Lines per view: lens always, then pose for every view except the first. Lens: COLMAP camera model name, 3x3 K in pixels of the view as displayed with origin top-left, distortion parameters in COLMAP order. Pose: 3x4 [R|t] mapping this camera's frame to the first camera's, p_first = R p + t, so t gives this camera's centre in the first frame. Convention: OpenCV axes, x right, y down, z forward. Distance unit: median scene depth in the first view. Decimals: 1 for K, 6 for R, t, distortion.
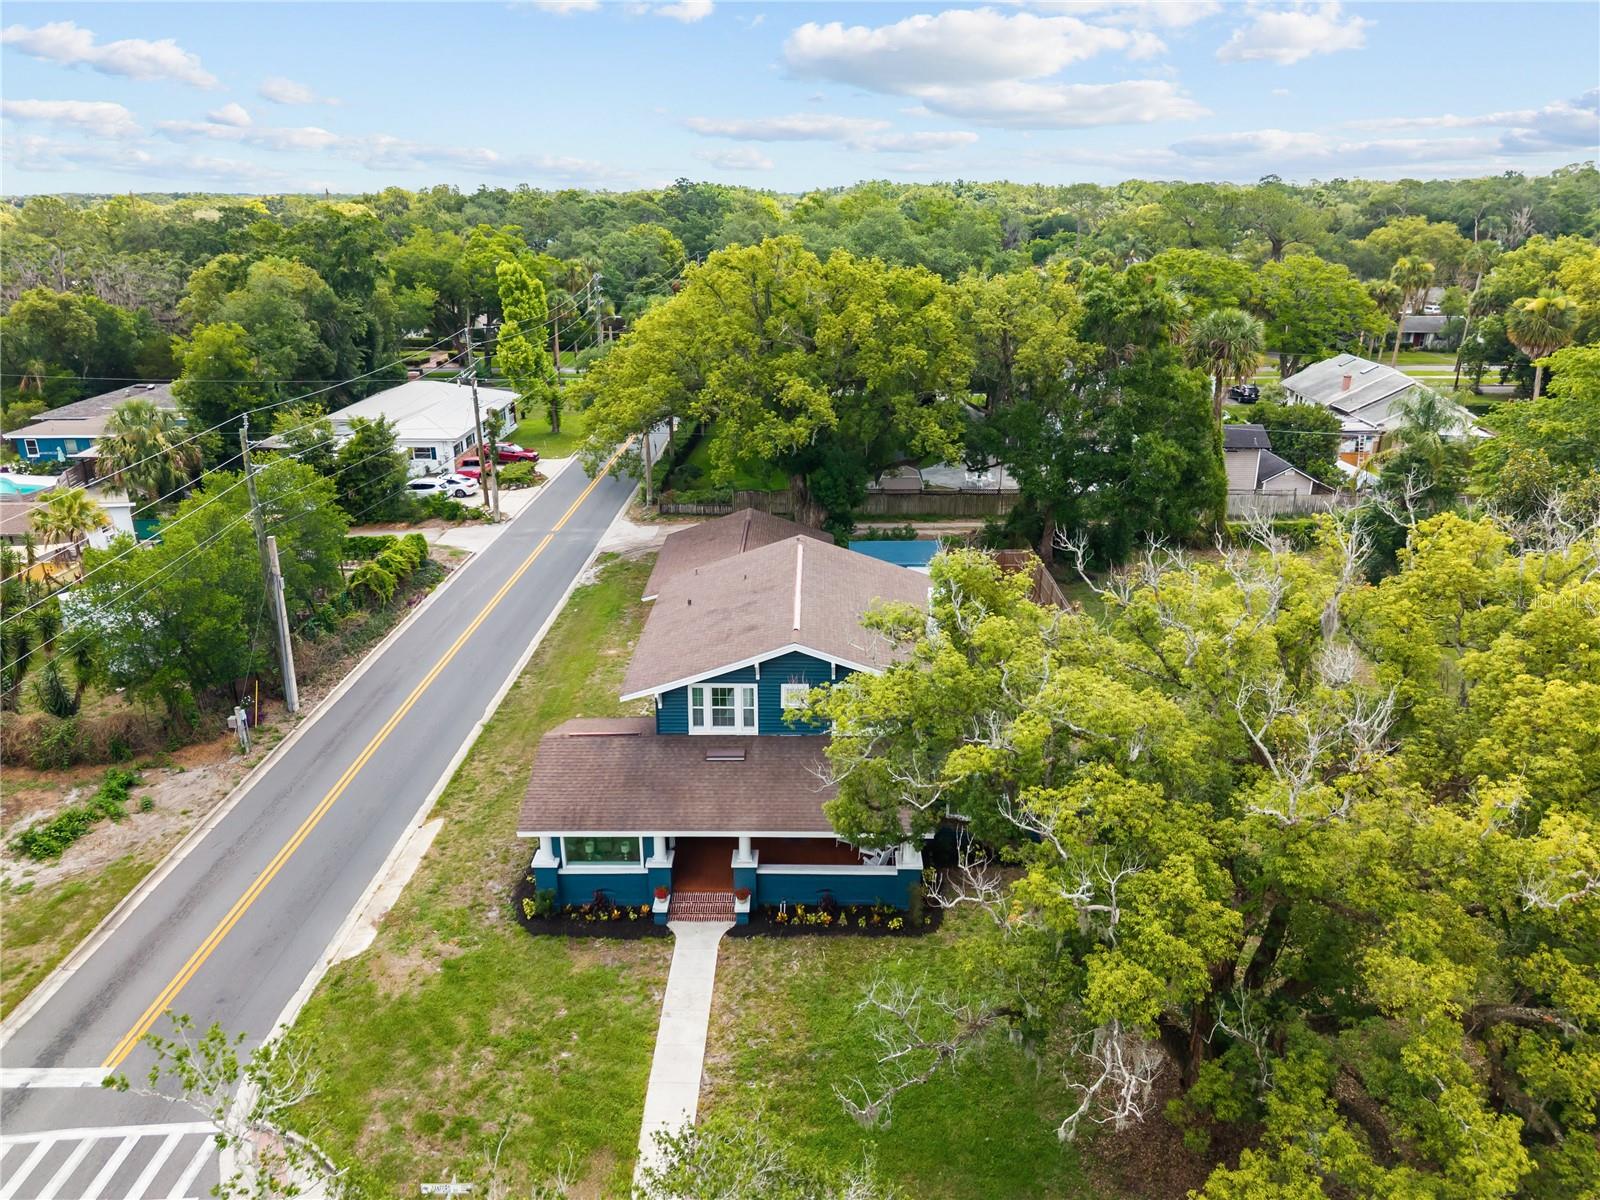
lens RADIAL K [[1112.4, 0, 800.0], [0, 1112.4, 600.0], [0, 0, 1]] dist [0.037604, -0.001195]
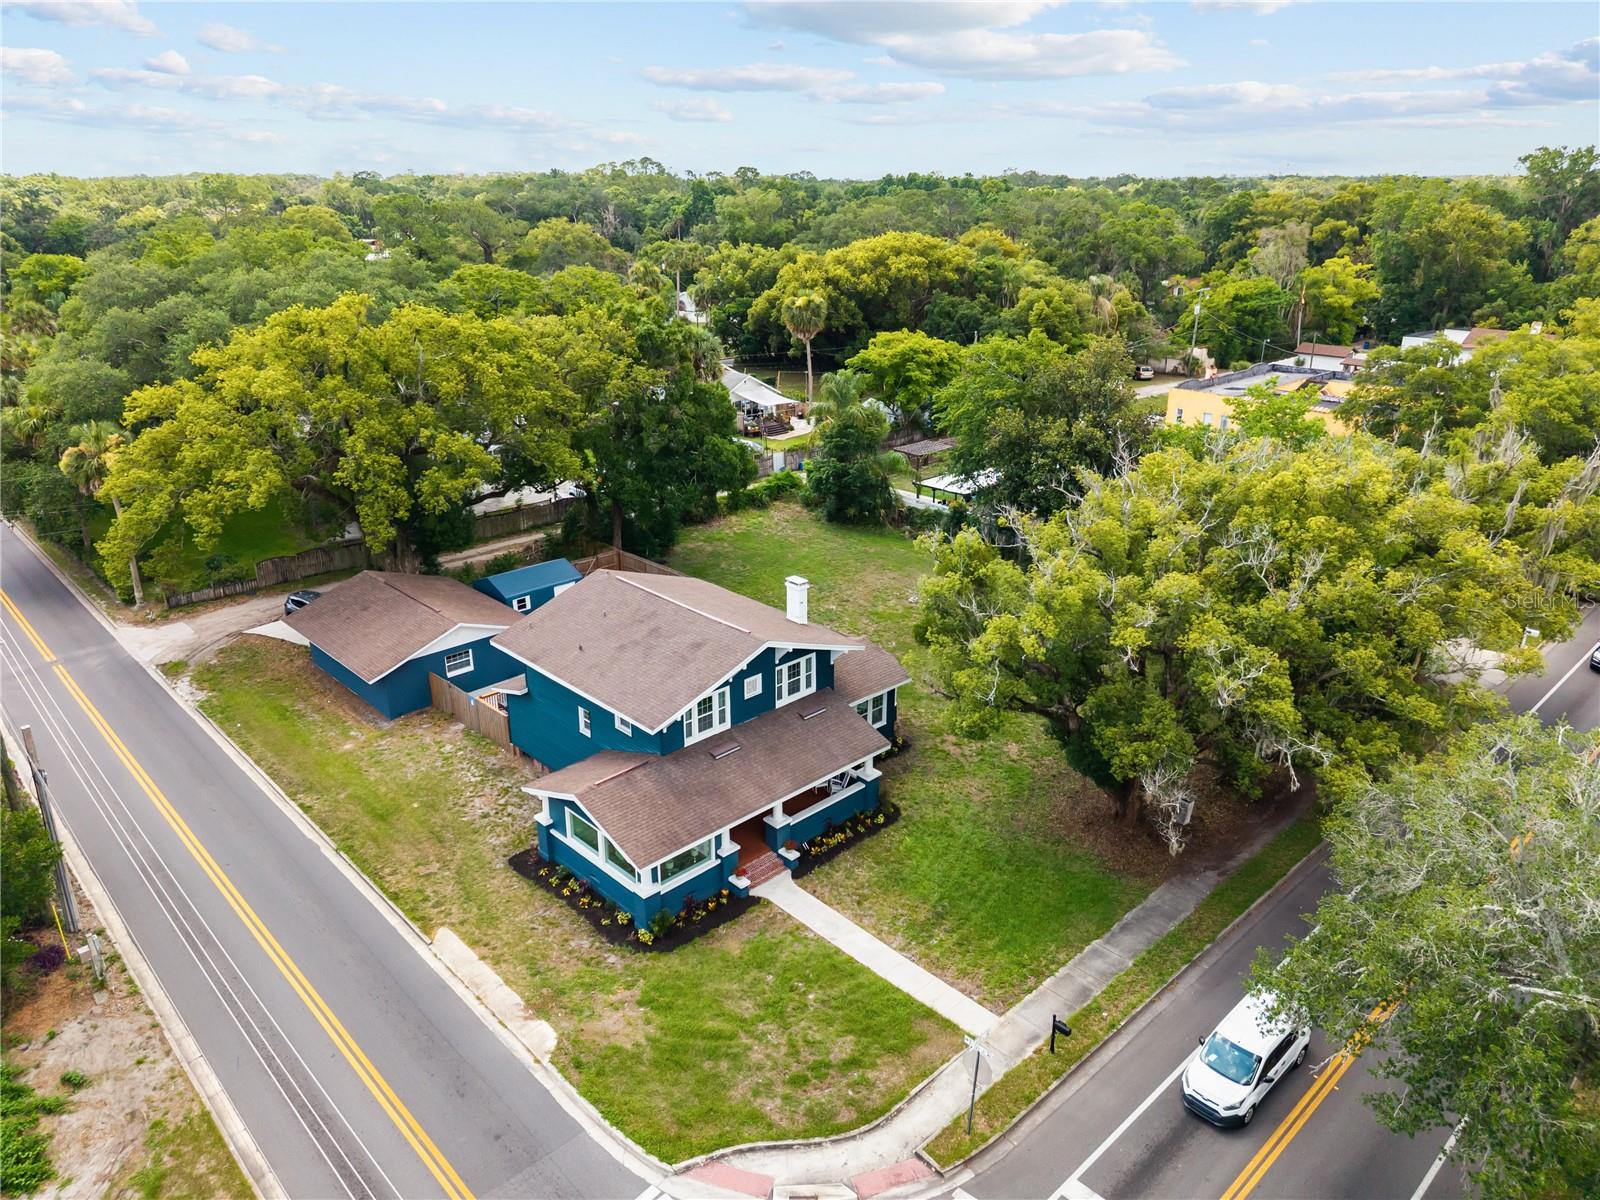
lens RADIAL K [[1107.8, 0, 800.0], [0, 1107.8, 600.0], [0, 0, 1]] dist [-0.002873, -0.002292]
pose [[0.712753, -0.257917, 0.652274, -0.731274], [0.247133, 0.962649, 0.110597, -0.125759], [-0.656436, 0.082370, 0.749871, 0.041248]]
